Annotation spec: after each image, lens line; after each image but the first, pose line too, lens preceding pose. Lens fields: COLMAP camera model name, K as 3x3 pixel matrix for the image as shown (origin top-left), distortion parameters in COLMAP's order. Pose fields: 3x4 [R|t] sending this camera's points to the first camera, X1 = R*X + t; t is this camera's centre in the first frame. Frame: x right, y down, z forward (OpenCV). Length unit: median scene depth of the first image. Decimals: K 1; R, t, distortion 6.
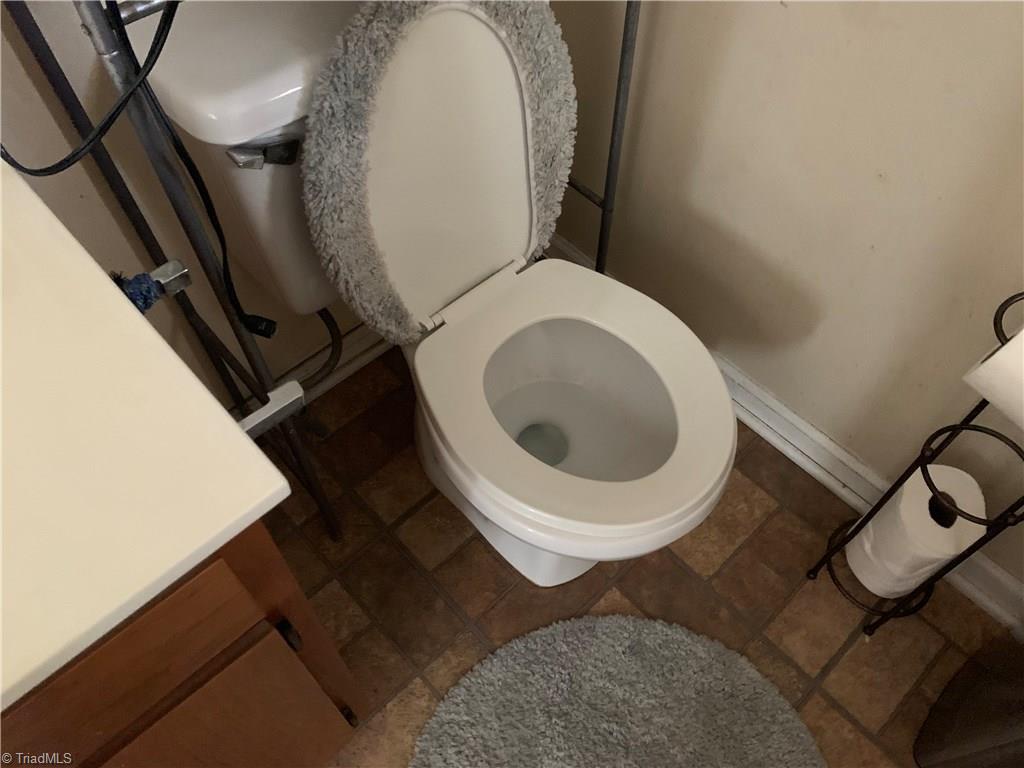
lens RADIAL K [[783.8, 0, 515.5], [0, 783.8, 380.1], [0, 0, 1]] dist [0.044629, -0.054679]
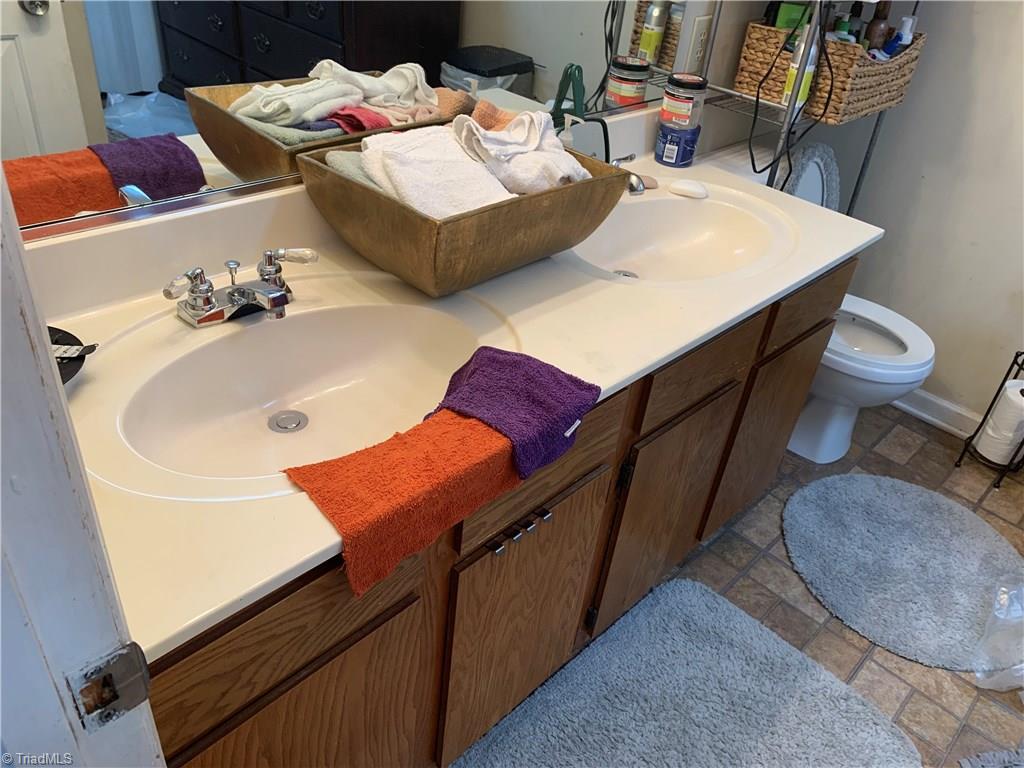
lens RADIAL K [[783.8, 0, 515.5], [0, 783.8, 380.1], [0, 0, 1]] dist [0.044629, -0.054679]
pose [[0.994972, 0.044792, 0.089581, -0.848608], [-0.008408, 0.928619, -0.370939, 0.784538], [-0.099802, 0.368320, 0.924327, -0.686784]]
